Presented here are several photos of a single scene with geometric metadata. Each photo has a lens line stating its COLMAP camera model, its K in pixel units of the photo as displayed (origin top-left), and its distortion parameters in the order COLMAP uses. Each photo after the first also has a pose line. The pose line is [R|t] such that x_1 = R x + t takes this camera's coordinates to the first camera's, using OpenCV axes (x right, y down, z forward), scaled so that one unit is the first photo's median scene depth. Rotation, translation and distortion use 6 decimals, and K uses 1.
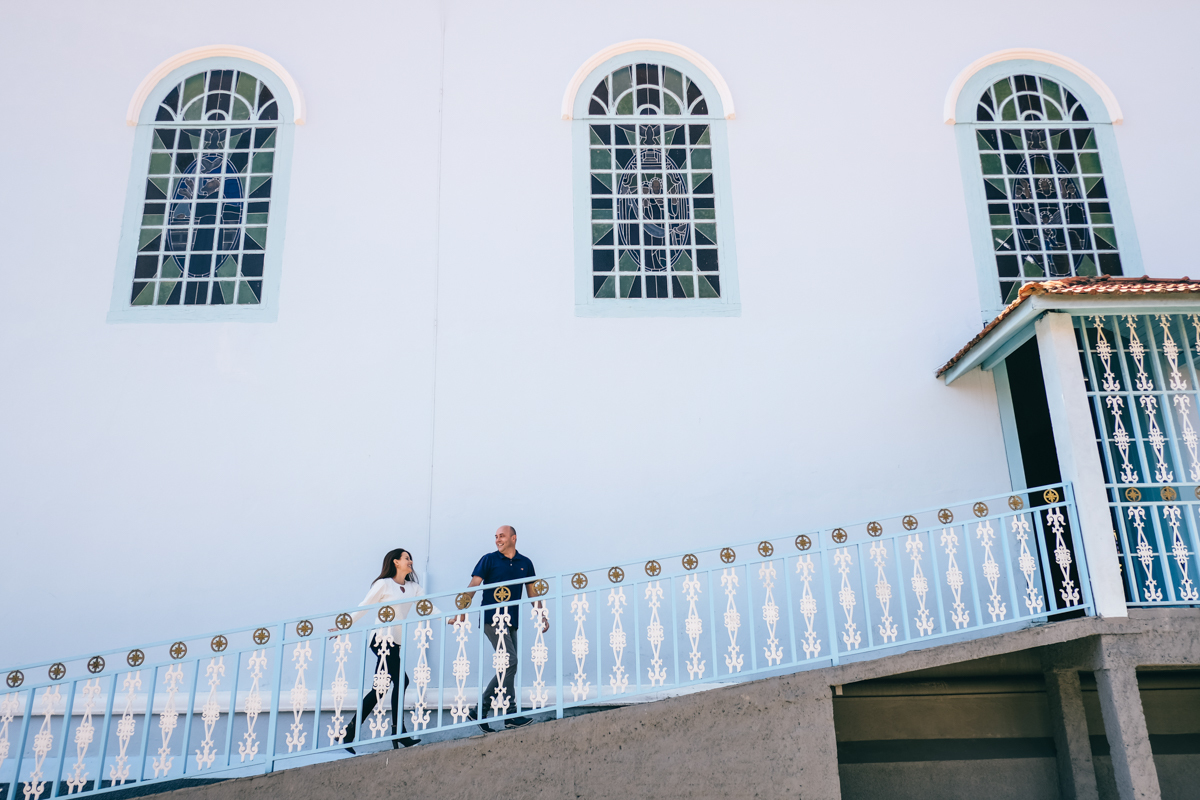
lens RADIAL K [[941.3, 0, 602.0], [0, 941.3, 417.4], [0, 0, 1]] dist [-0.121592, 0.144619]
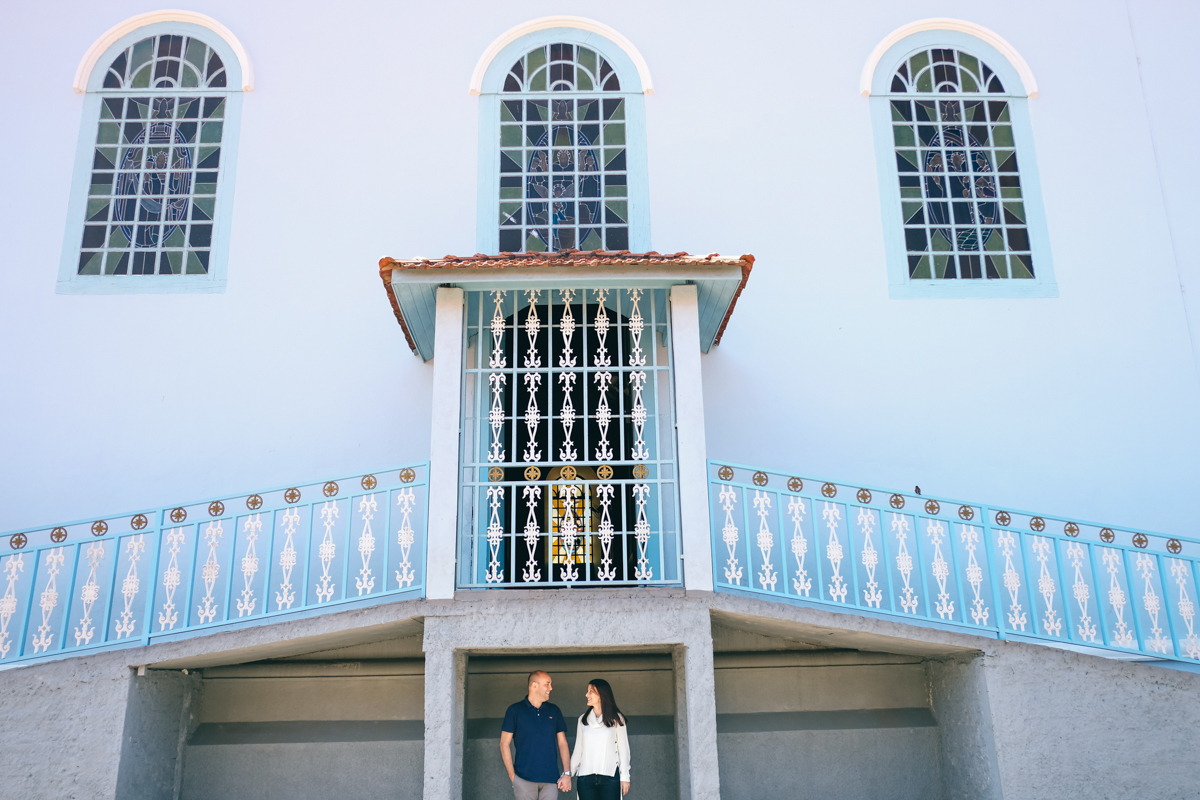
lens RADIAL K [[914.0, 0, 599.6], [0, 914.0, 404.5], [0, 0, 1]] dist [0.021129, -0.057427]
pose [[0.999953, 0.001338, 0.009556, 0.505423], [-0.001510, 0.999837, 0.018000, -0.006000], [-0.009531, -0.018013, 0.999792, 0.016325]]
